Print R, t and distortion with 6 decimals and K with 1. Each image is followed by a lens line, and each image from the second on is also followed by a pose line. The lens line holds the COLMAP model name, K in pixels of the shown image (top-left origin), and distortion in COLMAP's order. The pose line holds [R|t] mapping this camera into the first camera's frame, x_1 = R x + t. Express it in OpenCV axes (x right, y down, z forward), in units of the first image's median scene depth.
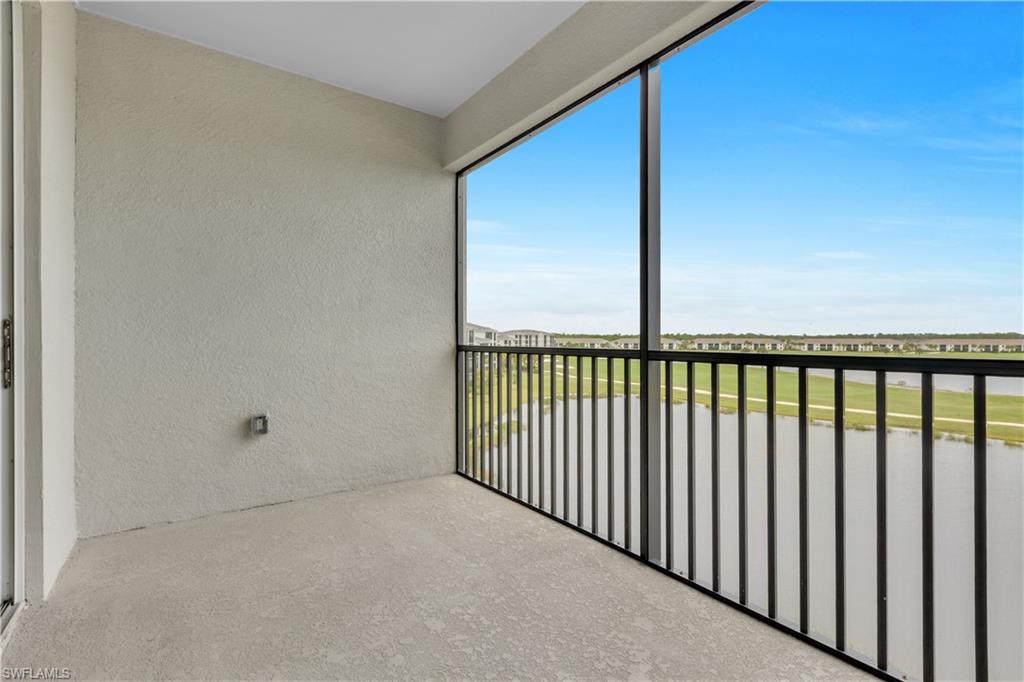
lens RADIAL K [[477.2, 0, 499.4], [0, 477.2, 340.0], [0, 0, 1]] dist [-0.001663, -0.000128]
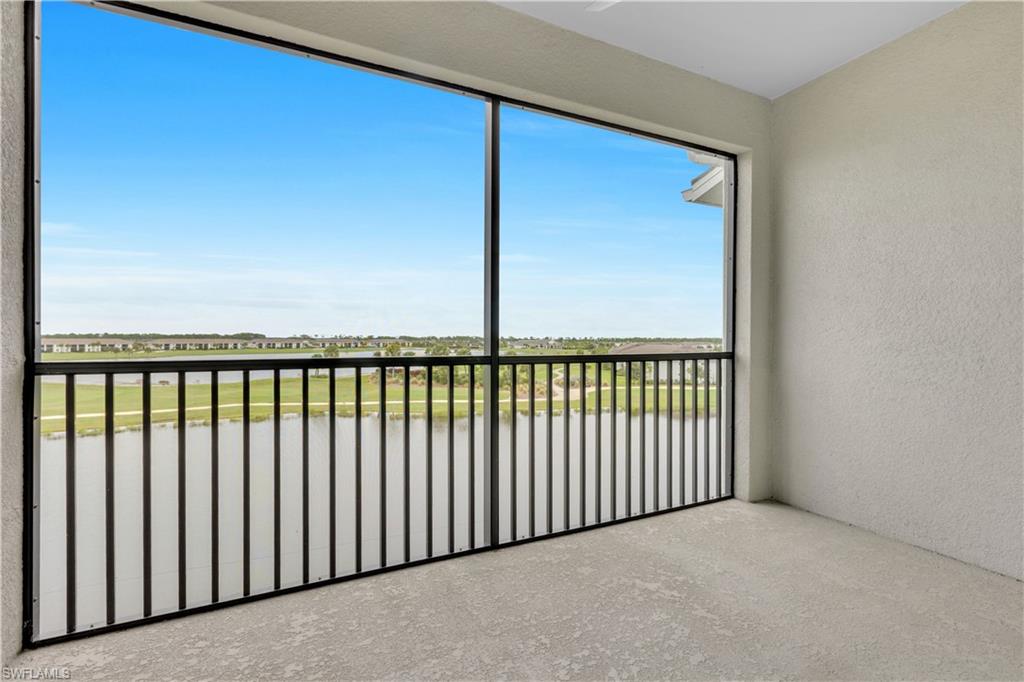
lens RADIAL K [[467.4, 0, 512.0], [0, 467.4, 341.0], [0, 0, 1]] dist [-0.001904, -0.000373]
pose [[0.142255, -0.006919, 0.989806, -0.168209], [0.003625, 0.999973, 0.006469, -0.004490], [-0.989823, 0.002668, 0.142277, 0.178964]]
